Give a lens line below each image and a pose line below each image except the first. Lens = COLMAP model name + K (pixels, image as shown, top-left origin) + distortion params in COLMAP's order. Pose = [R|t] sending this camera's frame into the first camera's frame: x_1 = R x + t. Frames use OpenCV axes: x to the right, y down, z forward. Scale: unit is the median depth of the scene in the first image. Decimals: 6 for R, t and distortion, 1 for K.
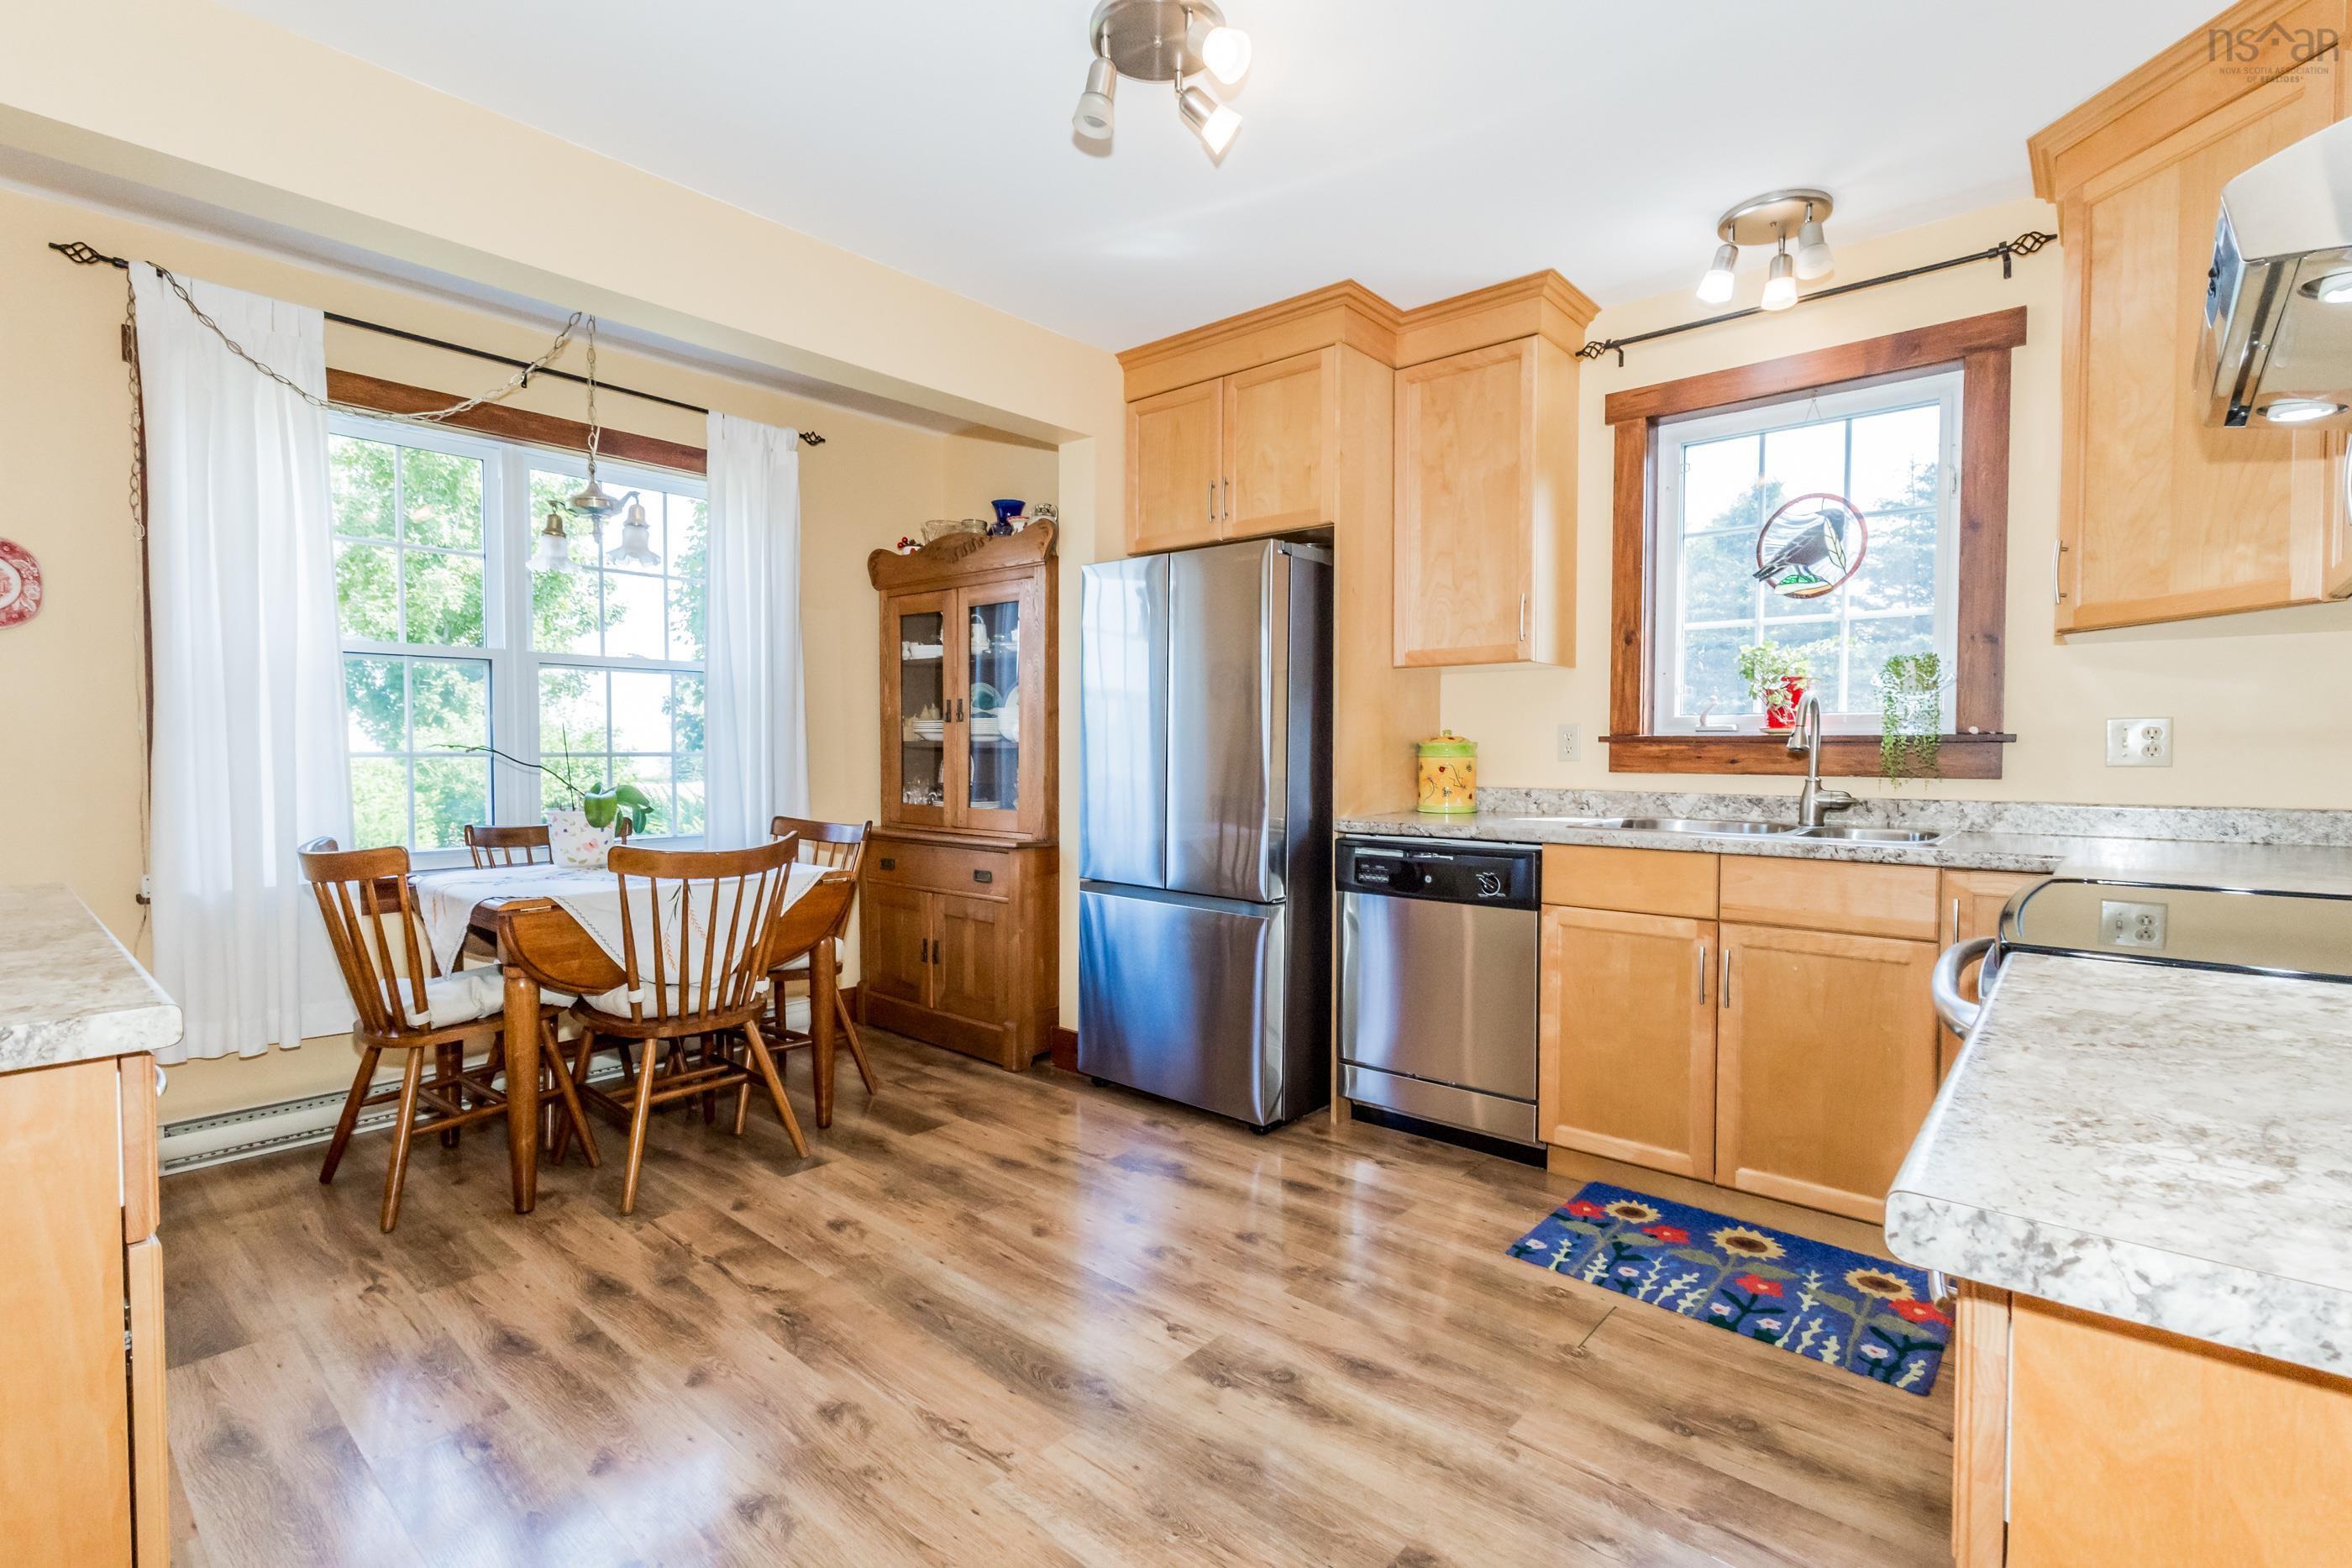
lens RADIAL K [[1073.7, 0, 1176.0], [0, 1073.7, 784.0], [0, 0, 1]] dist [-0.002440, 0.000006]
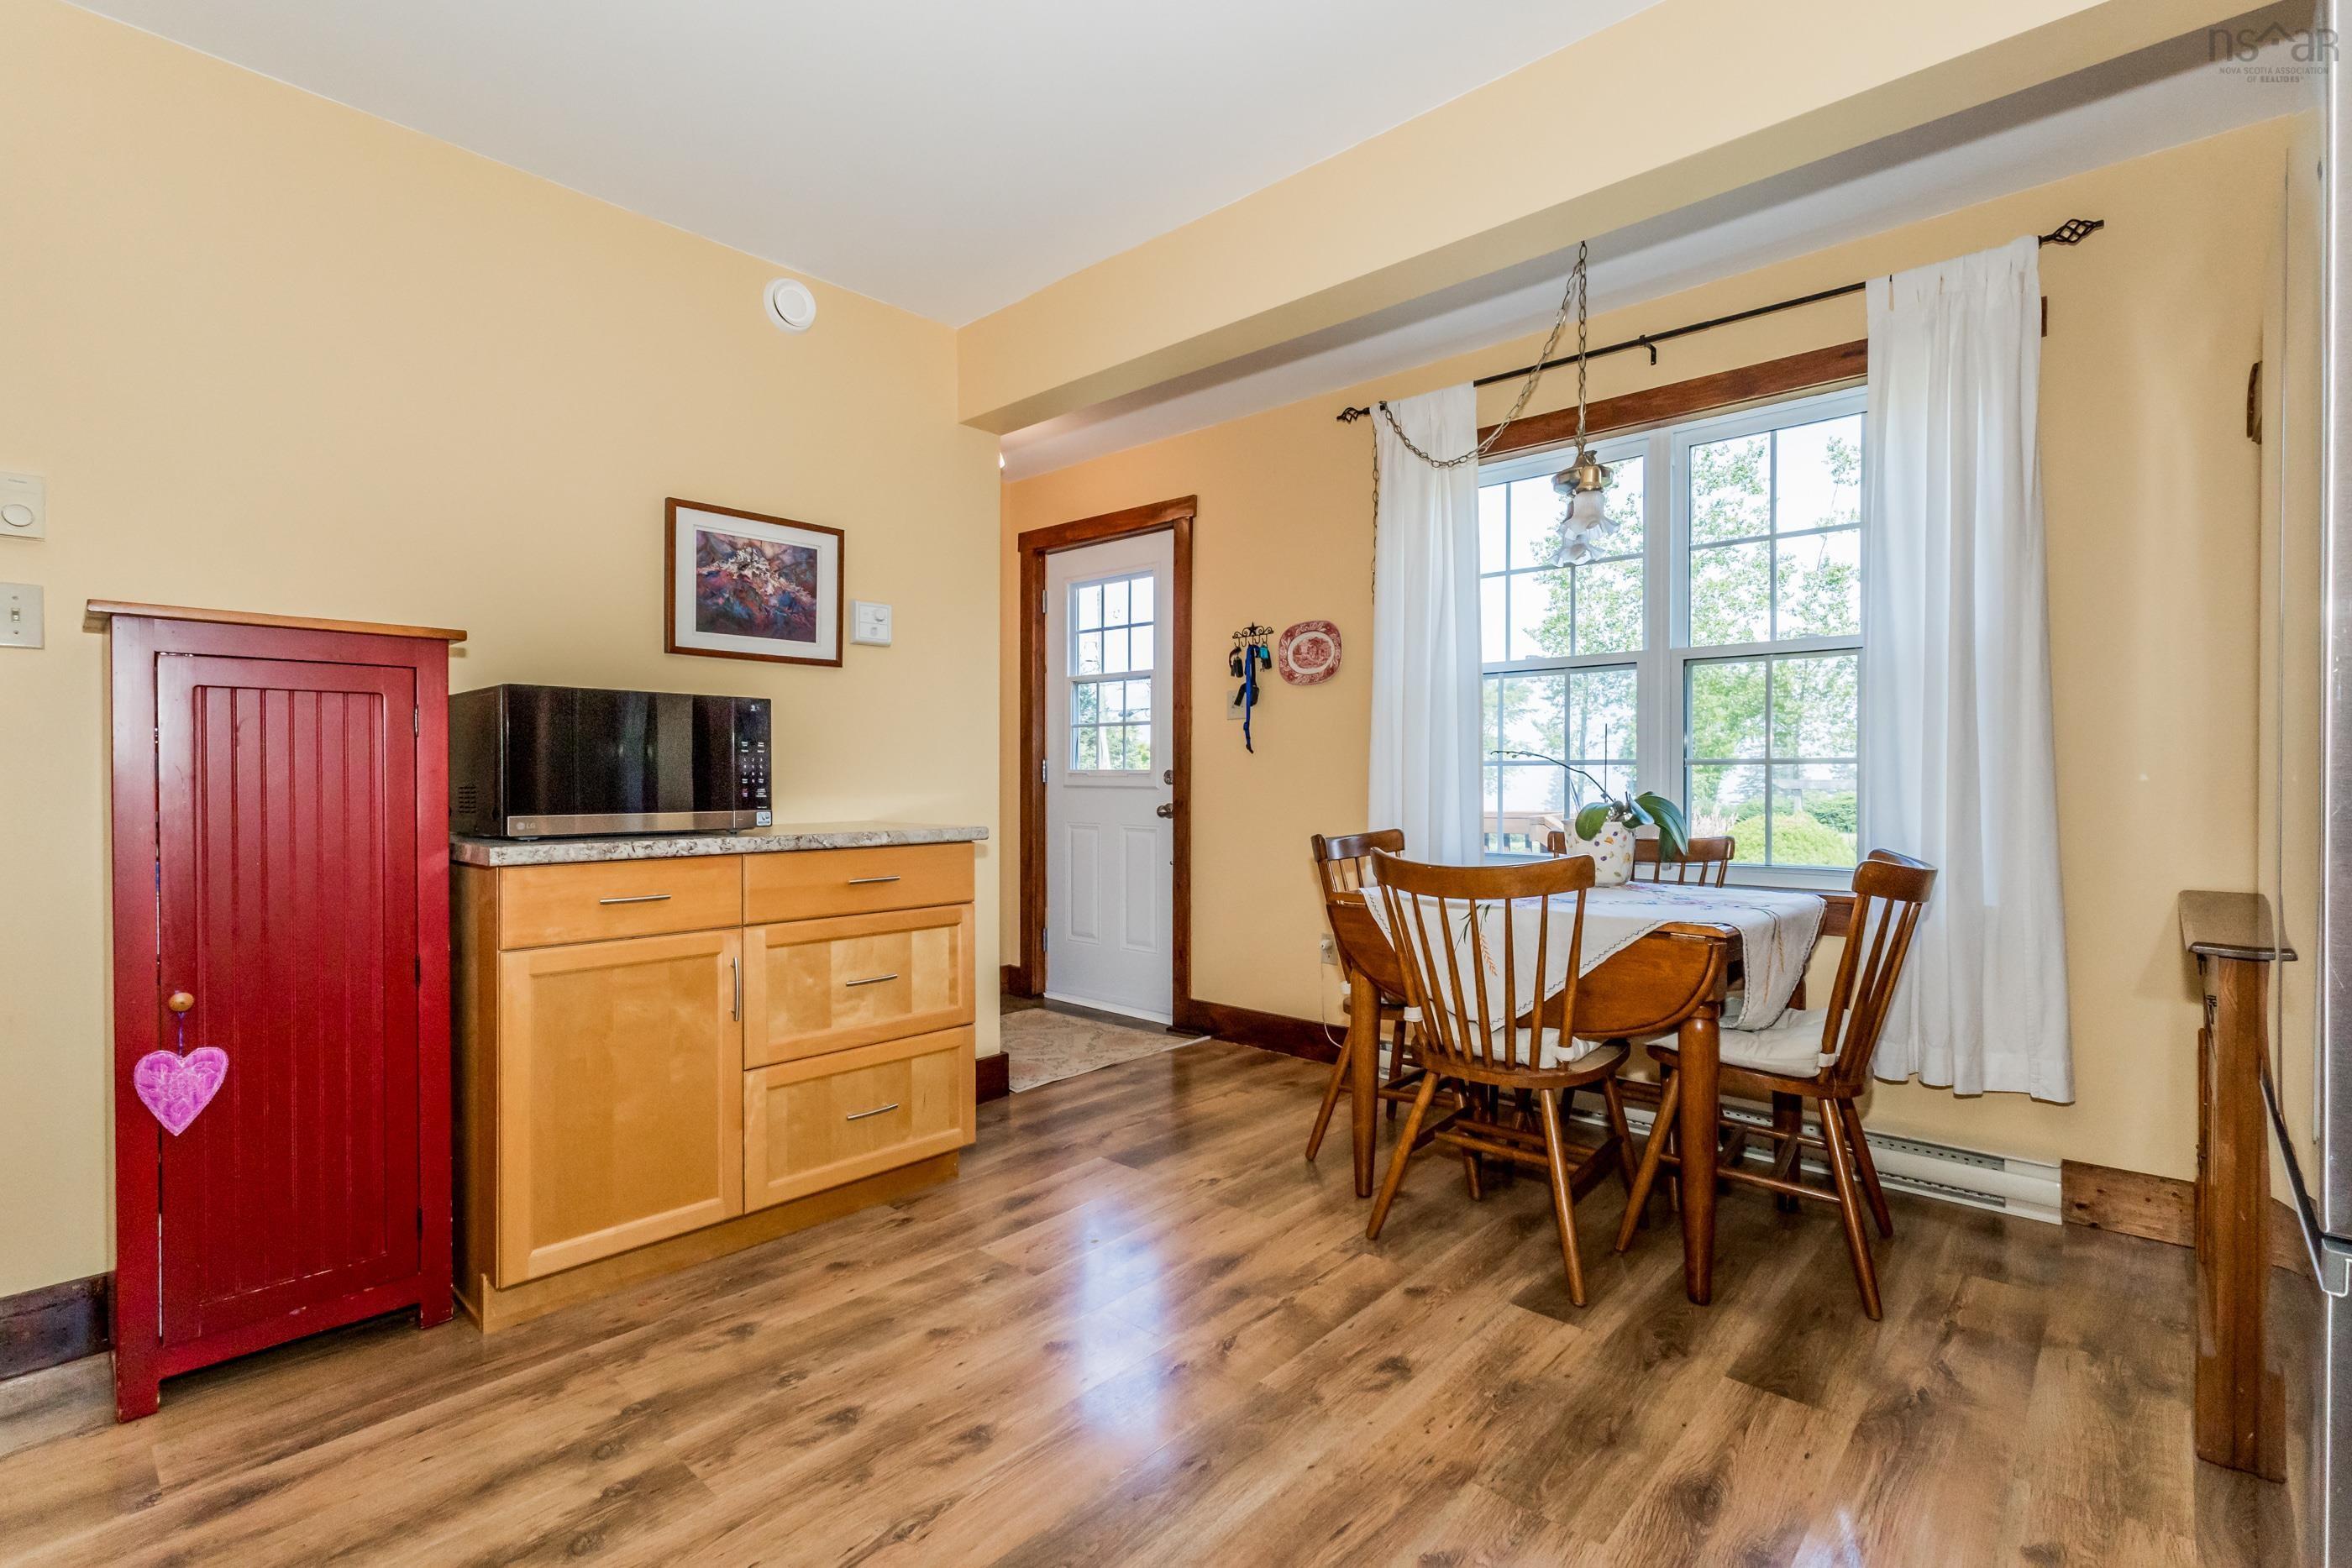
lens RADIAL K [[1078.6, 0, 1183.1], [0, 1078.6, 780.7], [0, 0, 1]] dist [0.002429, 0.000847]
pose [[-0.014125, 0.002331, -0.999898, 0.412778], [-0.033806, 0.999424, 0.002807, -0.000416], [0.999329, 0.033842, -0.014038, 0.773470]]
